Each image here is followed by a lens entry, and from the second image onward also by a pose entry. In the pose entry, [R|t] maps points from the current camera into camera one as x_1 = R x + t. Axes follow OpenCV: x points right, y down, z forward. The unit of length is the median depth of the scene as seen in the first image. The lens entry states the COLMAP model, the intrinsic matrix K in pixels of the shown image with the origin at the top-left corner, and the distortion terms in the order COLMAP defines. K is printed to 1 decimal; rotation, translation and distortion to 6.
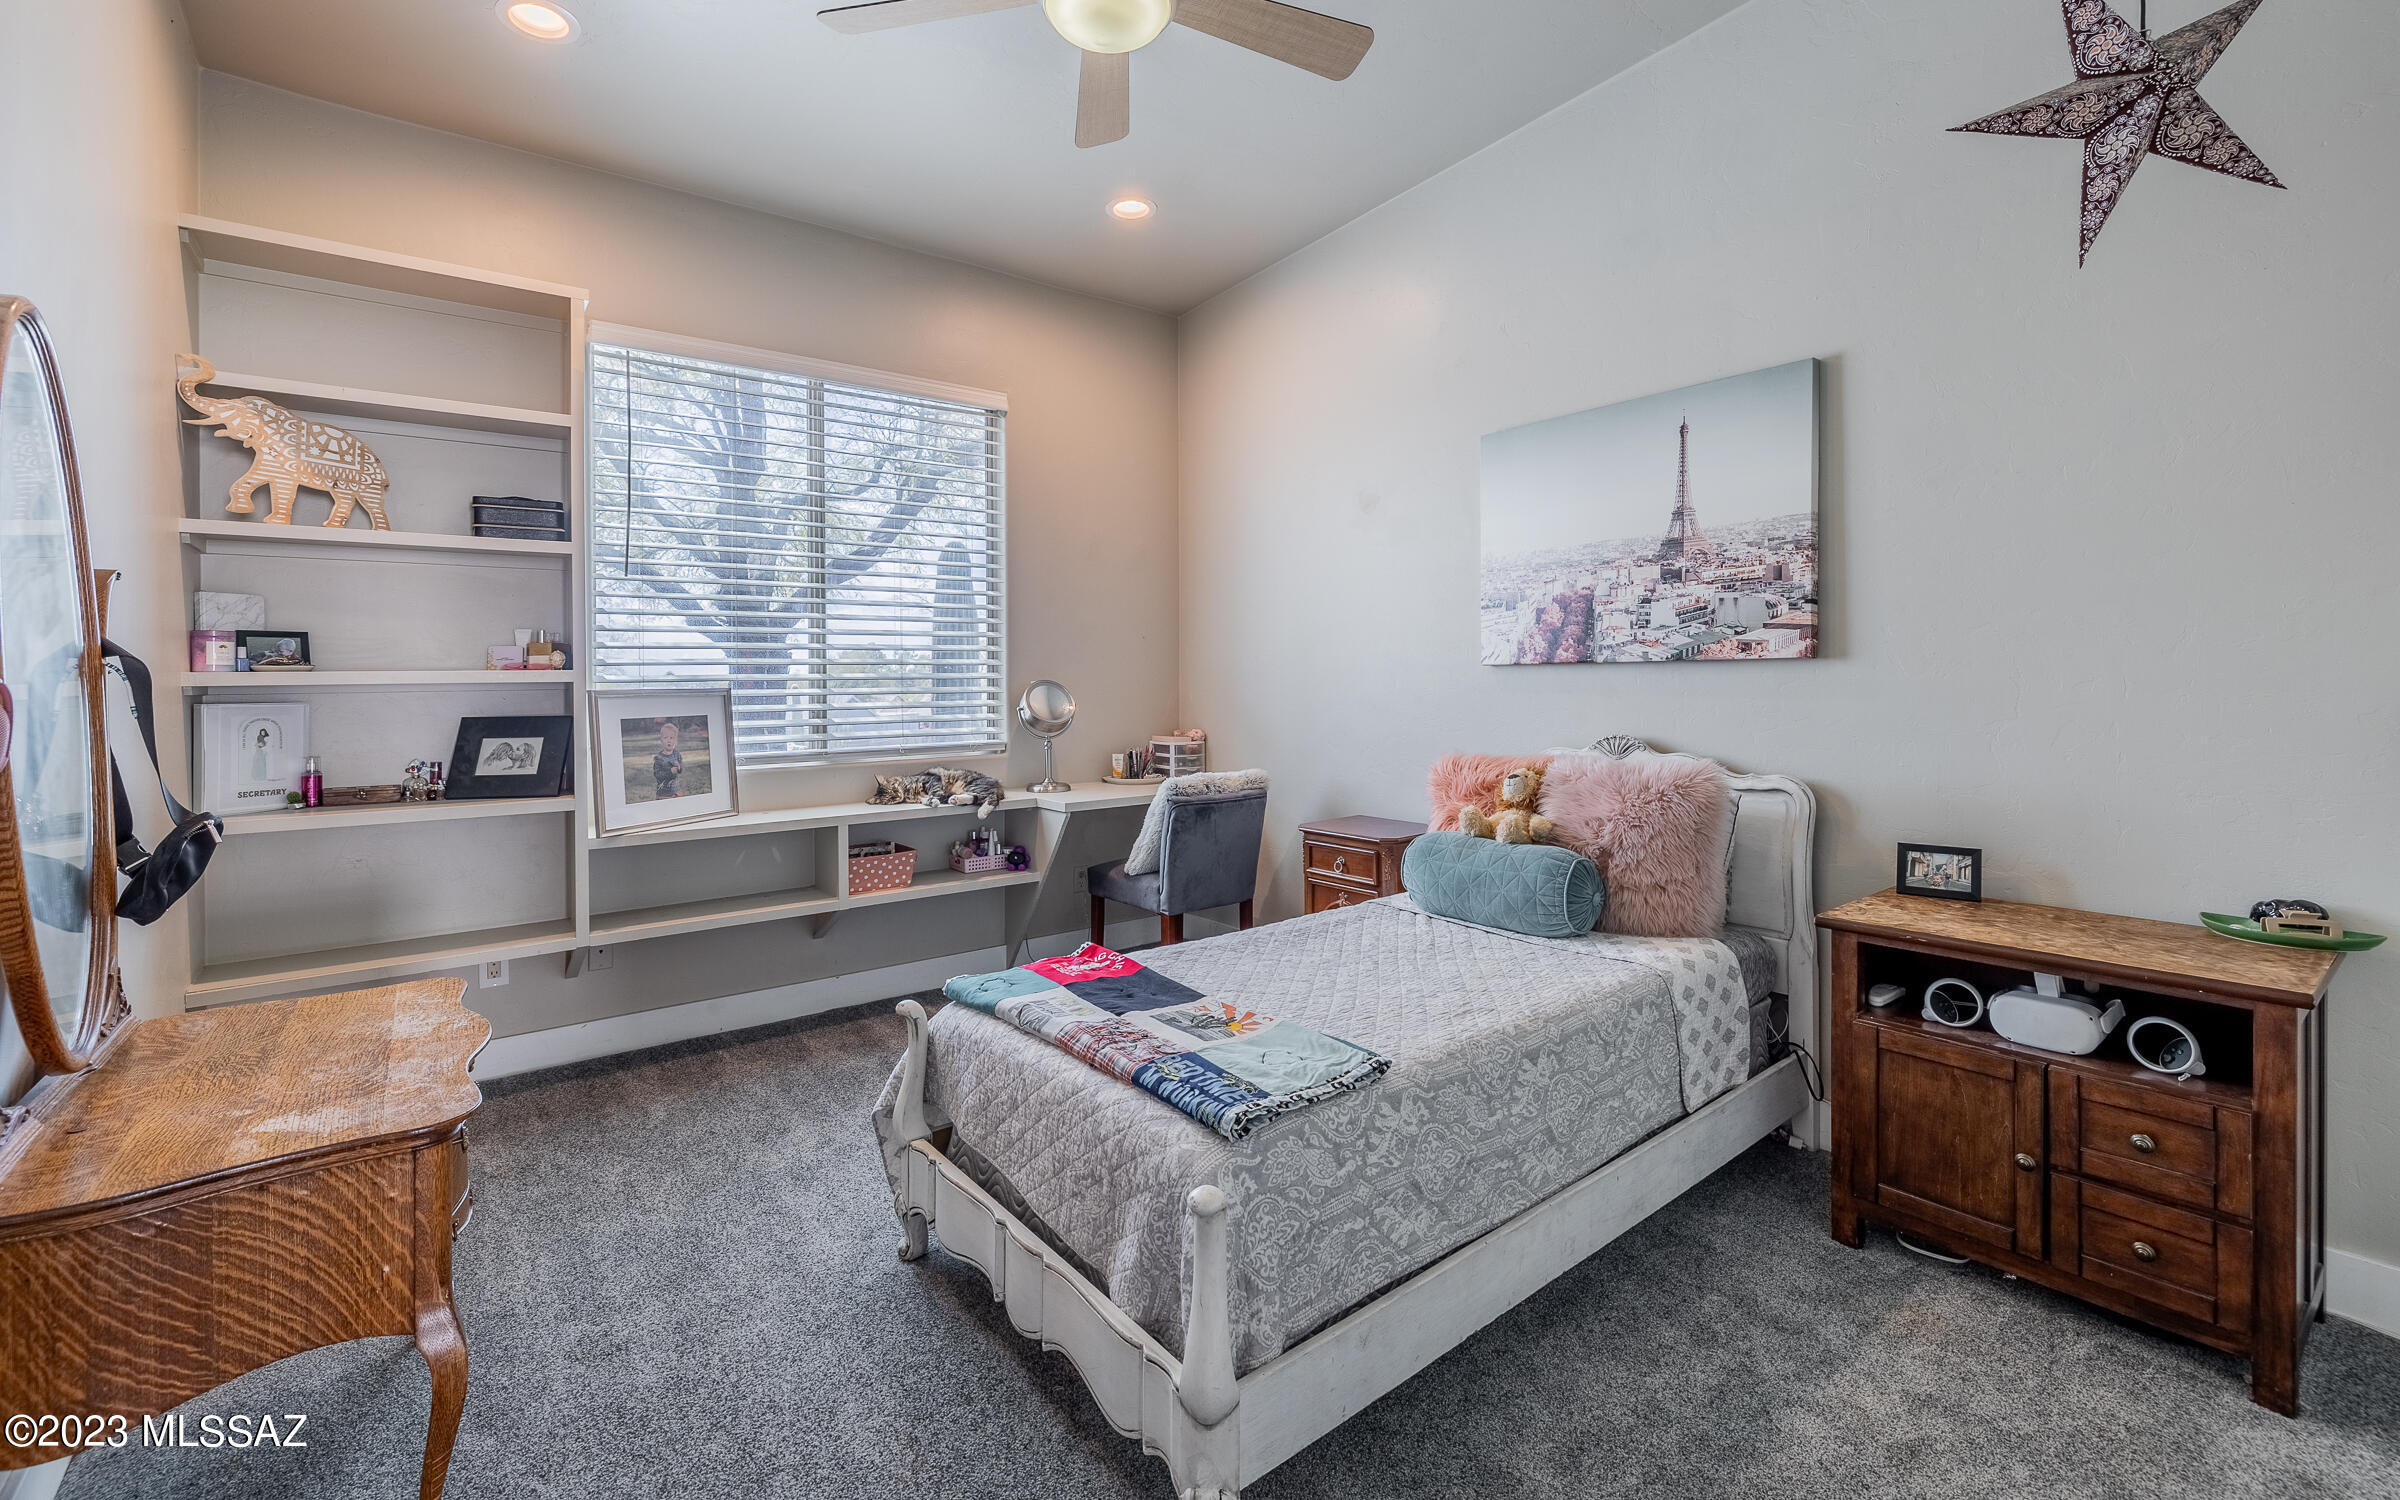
lens RADIAL K [[1019.4, 0, 1204.6], [0, 1019.4, 653.9], [0, 0, 1]] dist [-0.003055, -0.000940]
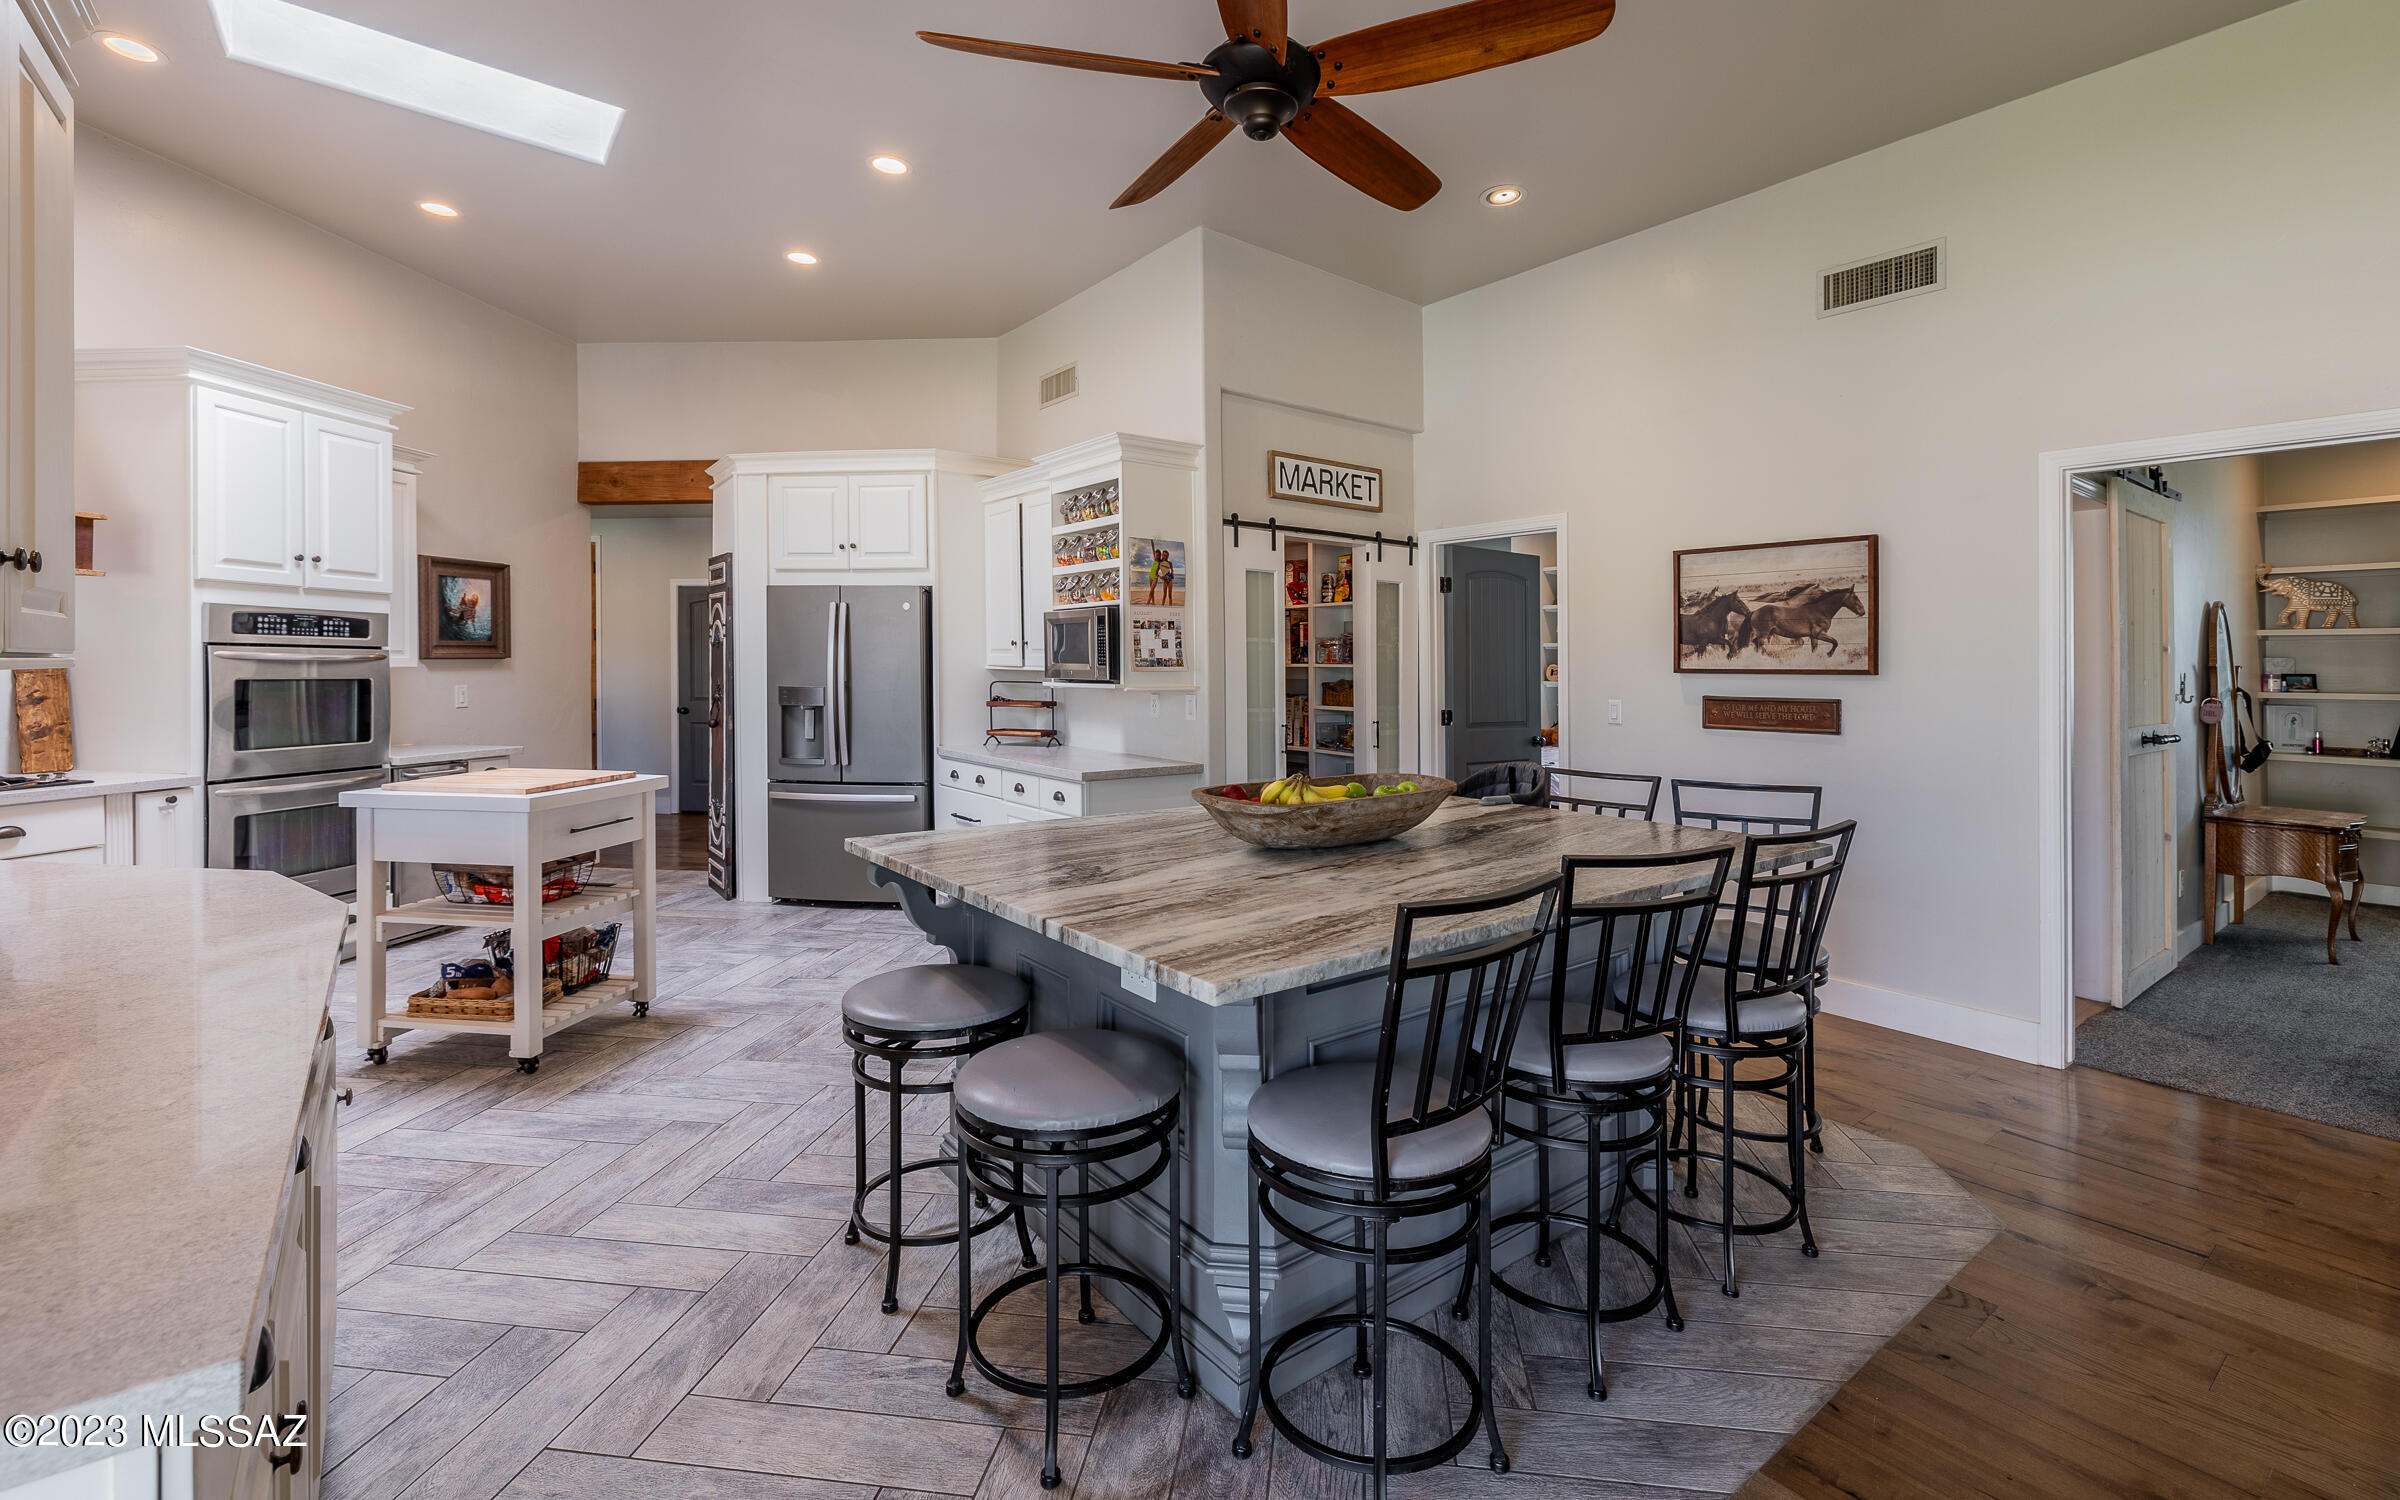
lens RADIAL K [[1019.4, 0, 1204.6], [0, 1019.4, 653.9], [0, 0, 1]] dist [-0.003055, -0.000940]
pose [[-0.014354, -0.000005, -0.999897, 1.447469], [0.005471, 0.999985, -0.000084, -0.085399], [0.999882, -0.005471, -0.014354, -1.474868]]
